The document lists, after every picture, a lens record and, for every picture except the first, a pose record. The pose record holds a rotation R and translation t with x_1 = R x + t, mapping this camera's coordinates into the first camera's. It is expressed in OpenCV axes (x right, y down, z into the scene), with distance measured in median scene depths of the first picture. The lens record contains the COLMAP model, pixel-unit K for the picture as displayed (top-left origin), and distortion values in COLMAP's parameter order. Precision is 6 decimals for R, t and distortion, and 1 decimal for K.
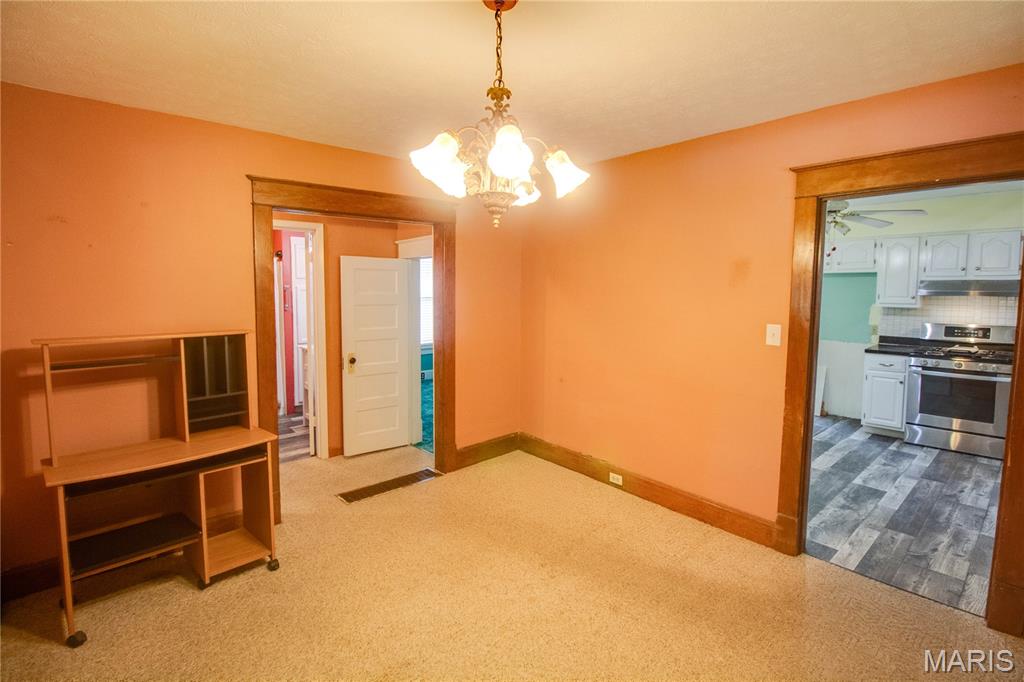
lens RADIAL K [[470.1, 0, 517.6], [0, 470.1, 324.6], [0, 0, 1]] dist [-0.001185, -0.012778]
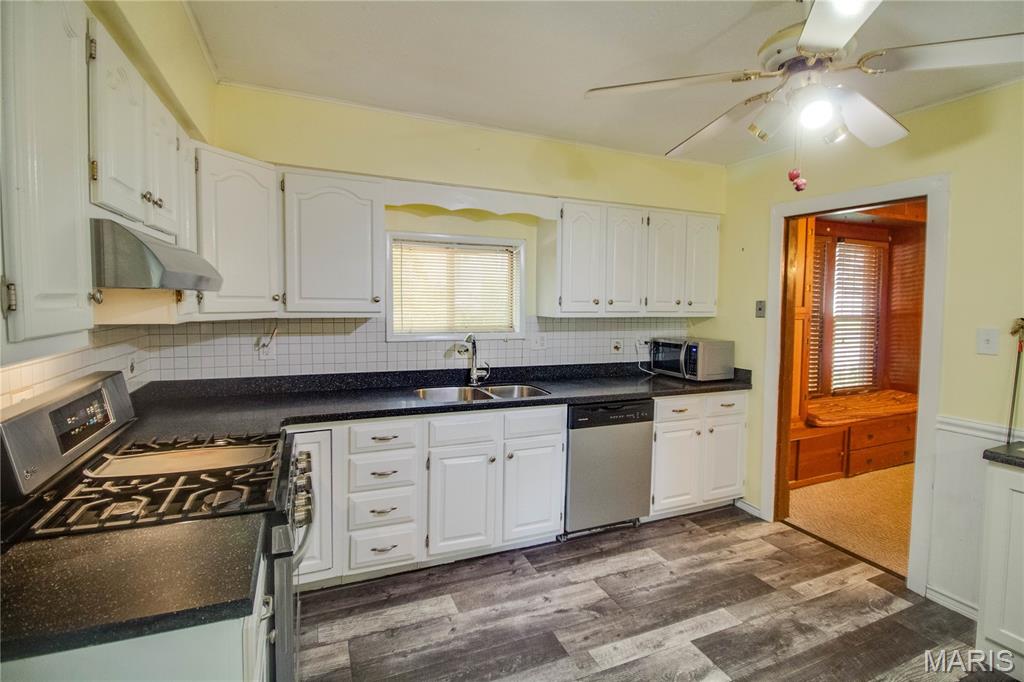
lens RADIAL K [[485.2, 0, 519.6], [0, 485.2, 329.0], [0, 0, 1]] dist [0.005254, -0.017035]
pose [[-0.953520, -0.035392, 0.299245, 0.905486], [0.004607, 0.991250, 0.131917, -0.107132], [-0.301295, 0.127164, -0.945014, 1.720743]]
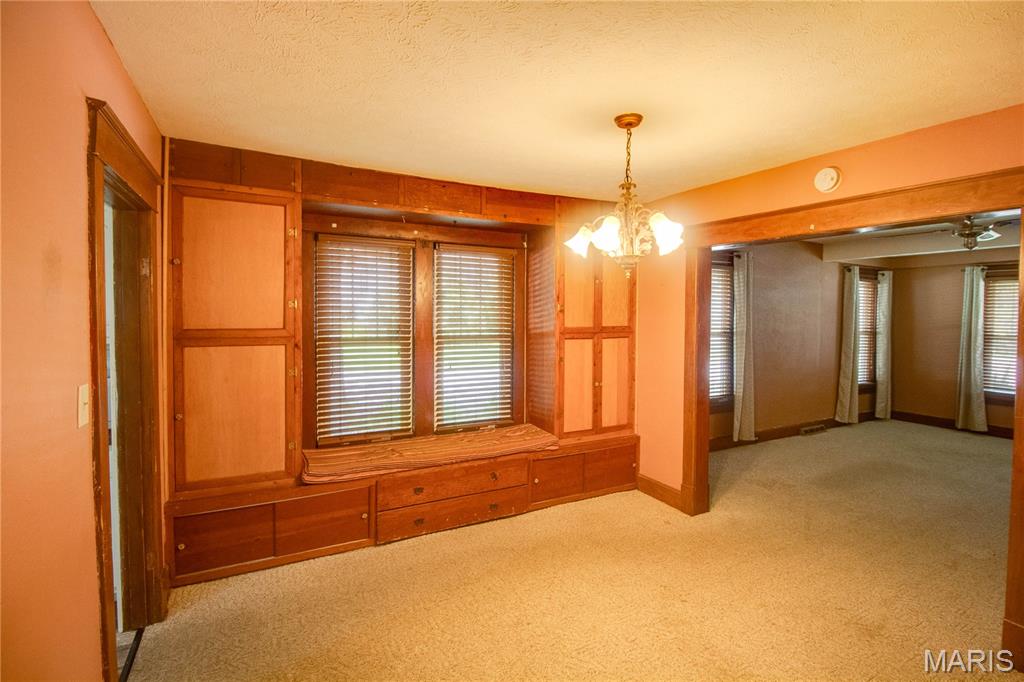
lens RADIAL K [[500.4, 0, 513.2], [0, 500.4, 323.2], [0, 0, 1]] dist [0.006299, -0.015478]
pose [[-0.973725, -0.019666, 0.226876, -0.020859], [0.002645, 0.995220, 0.097621, -0.102871], [-0.227712, 0.095656, -0.969019, 1.210448]]
